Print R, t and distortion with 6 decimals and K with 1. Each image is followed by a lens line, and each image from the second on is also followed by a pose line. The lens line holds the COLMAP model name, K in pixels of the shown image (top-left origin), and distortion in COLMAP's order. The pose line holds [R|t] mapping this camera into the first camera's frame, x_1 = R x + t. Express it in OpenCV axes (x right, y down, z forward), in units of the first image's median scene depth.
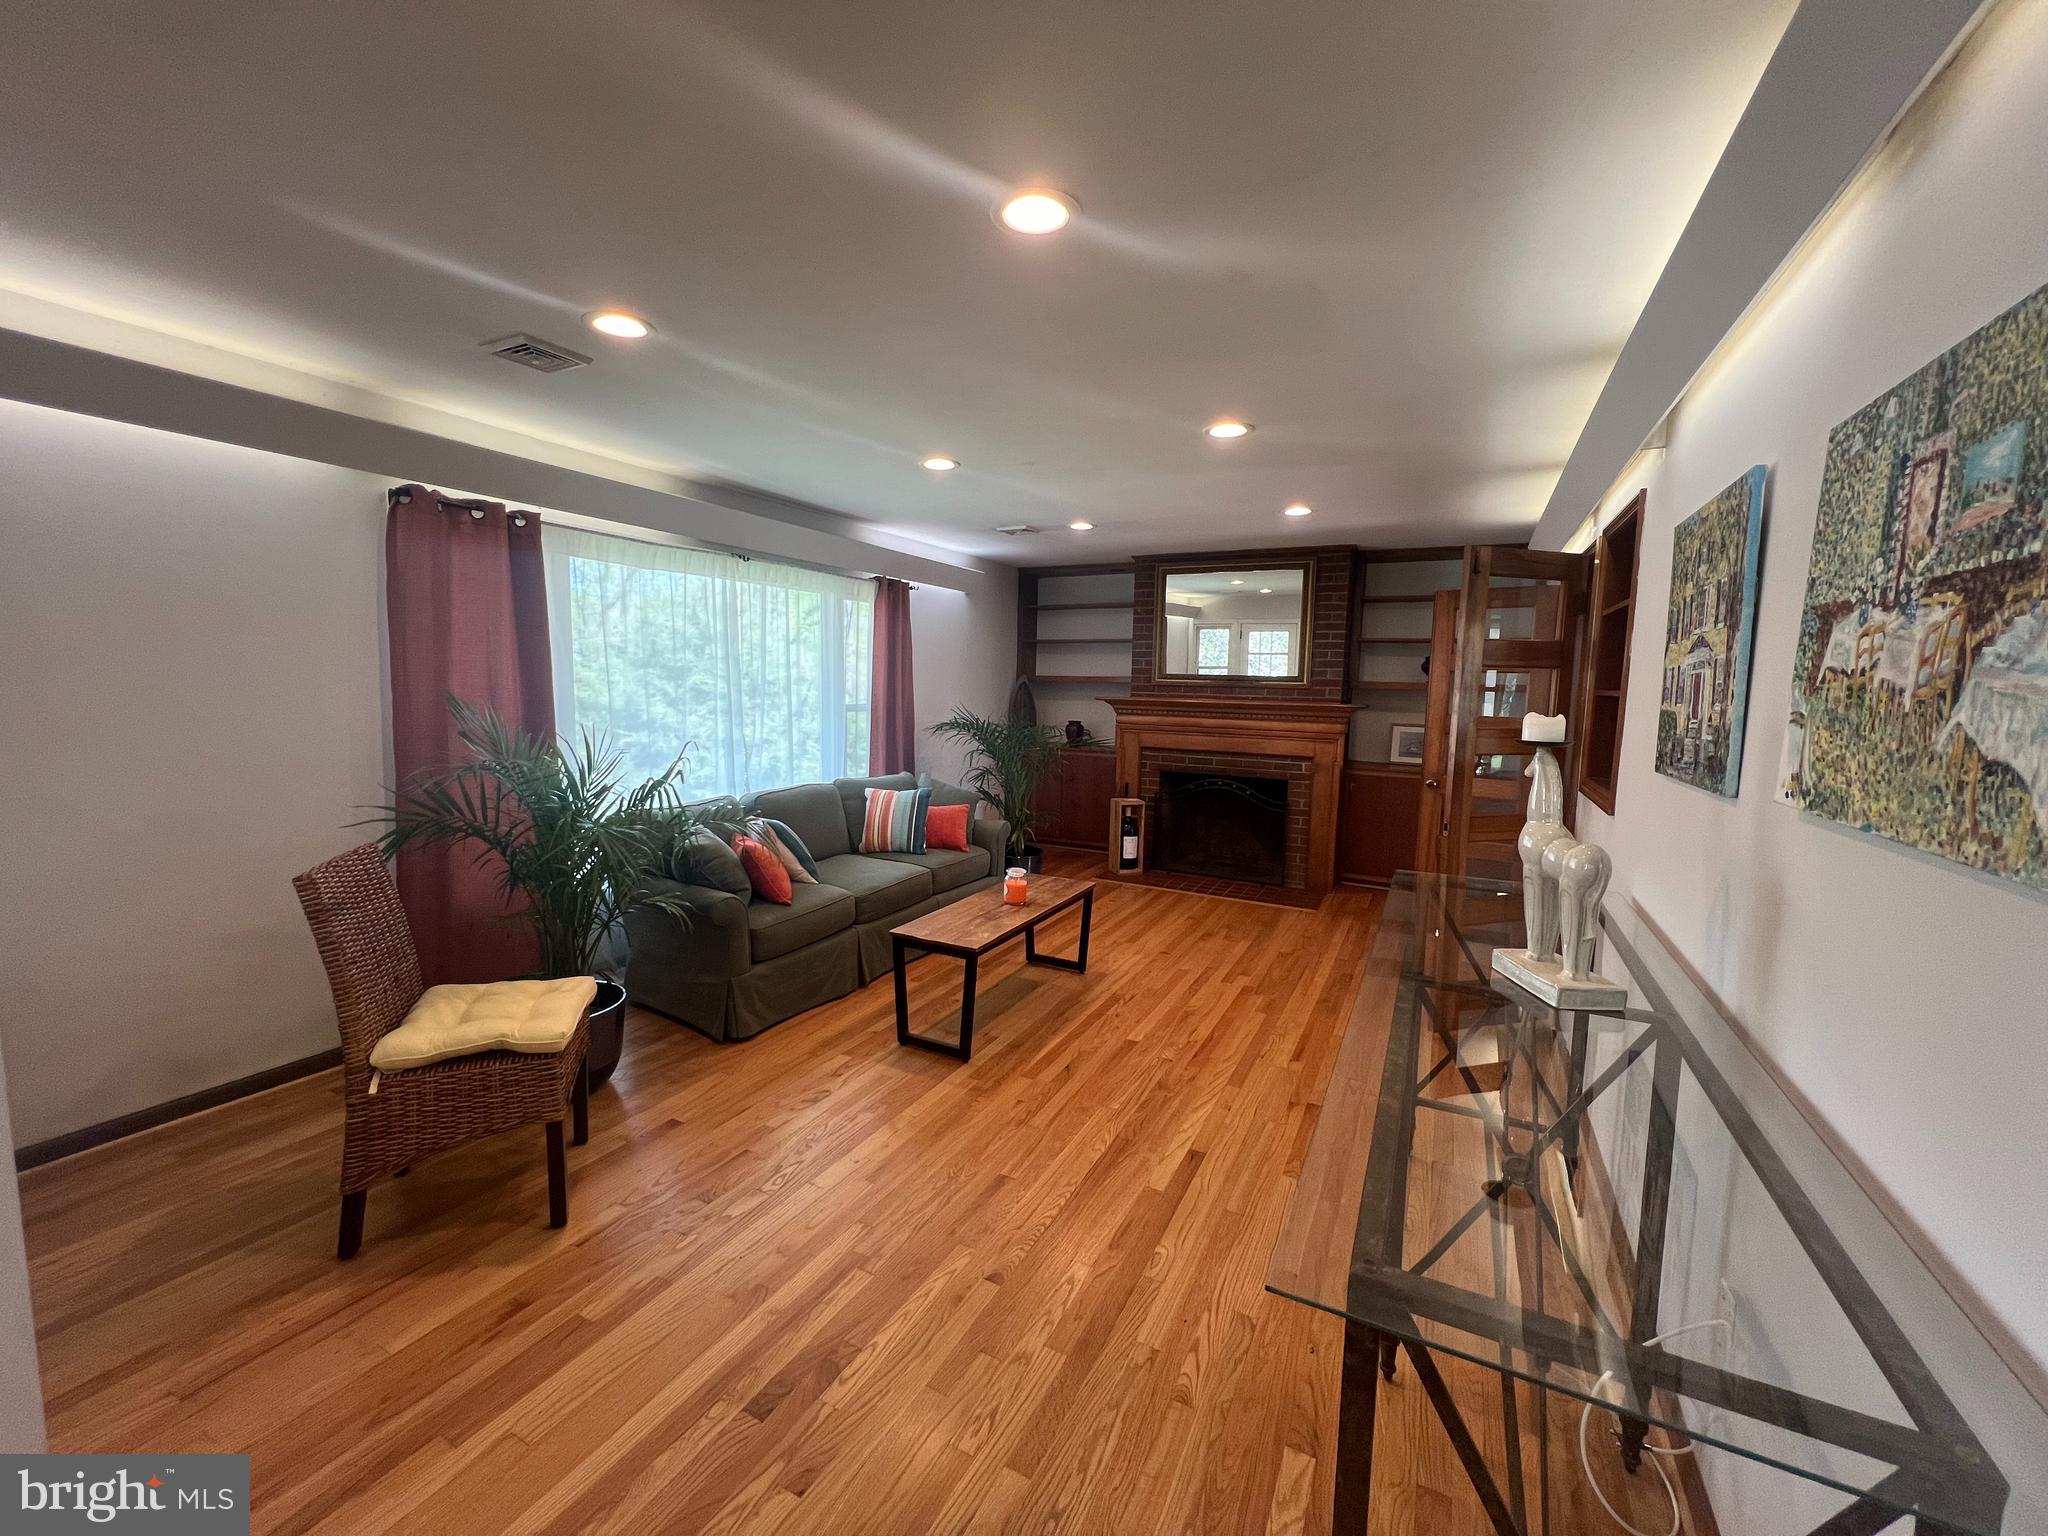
lens RADIAL K [[819.7, 0, 1024.0], [0, 819.7, 768.0], [0, 0, 1]] dist [-0.000788, -0.000030]
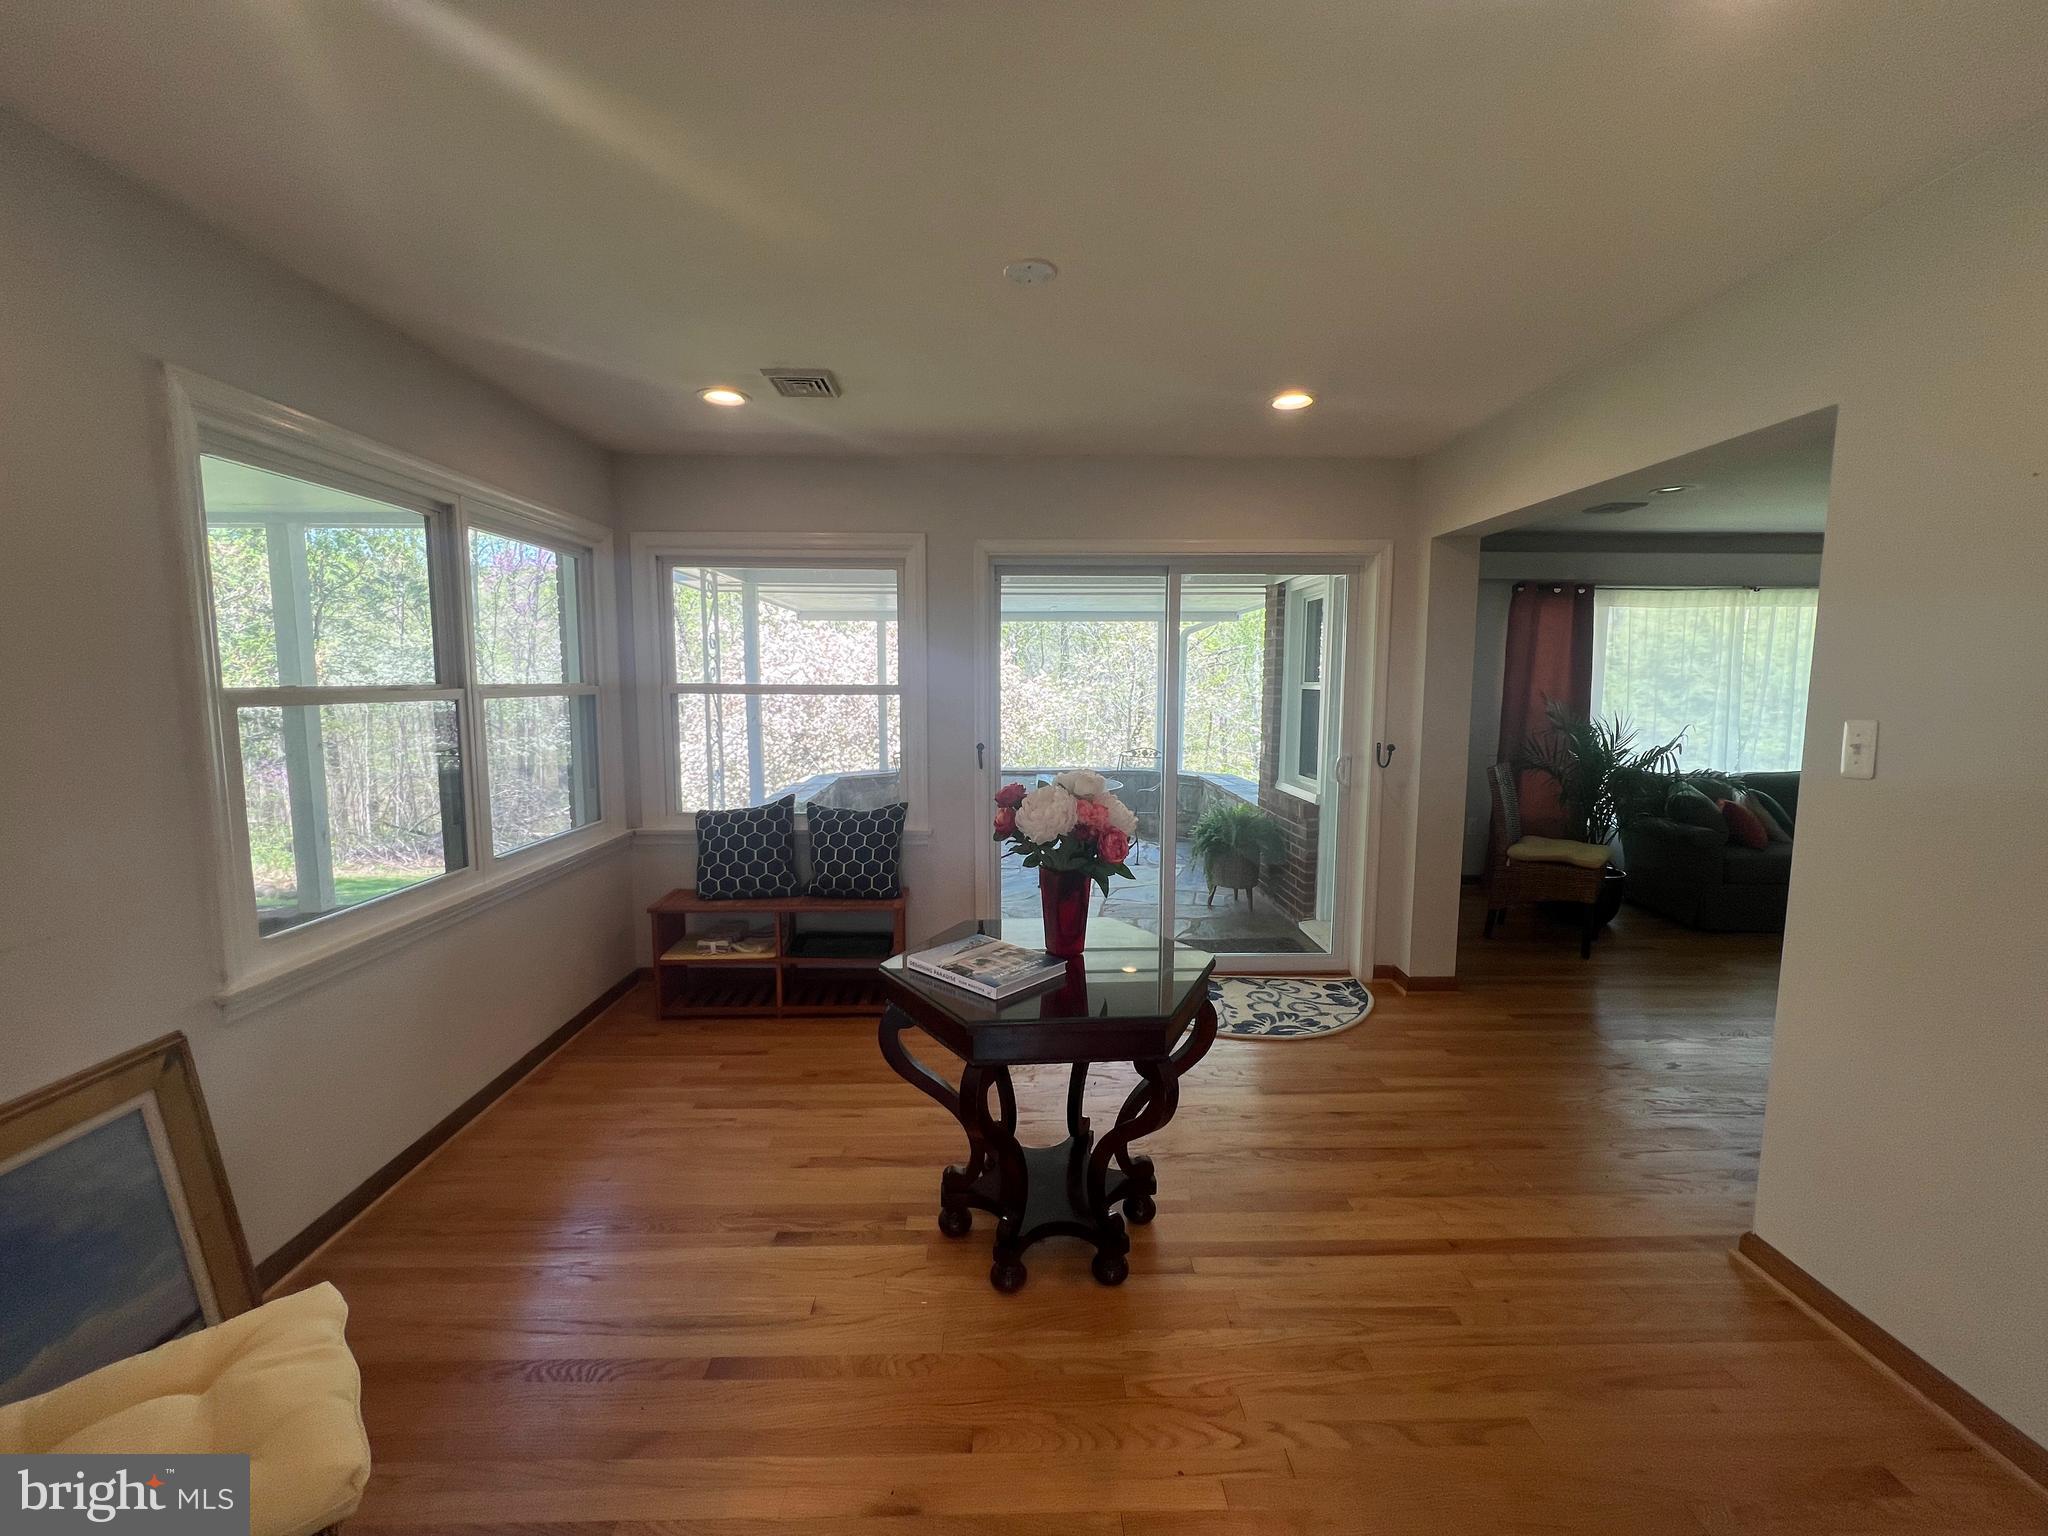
lens RADIAL K [[808.7, 0, 1046.4], [0, 808.7, 771.7], [0, 0, 1]] dist [-0.000367, 0.000024]
pose [[0.494853, 0.076185, -0.865631, 0.288858], [-0.087332, 0.995466, 0.037687, 0.098855], [0.864577, 0.056948, 0.499263, -0.731685]]
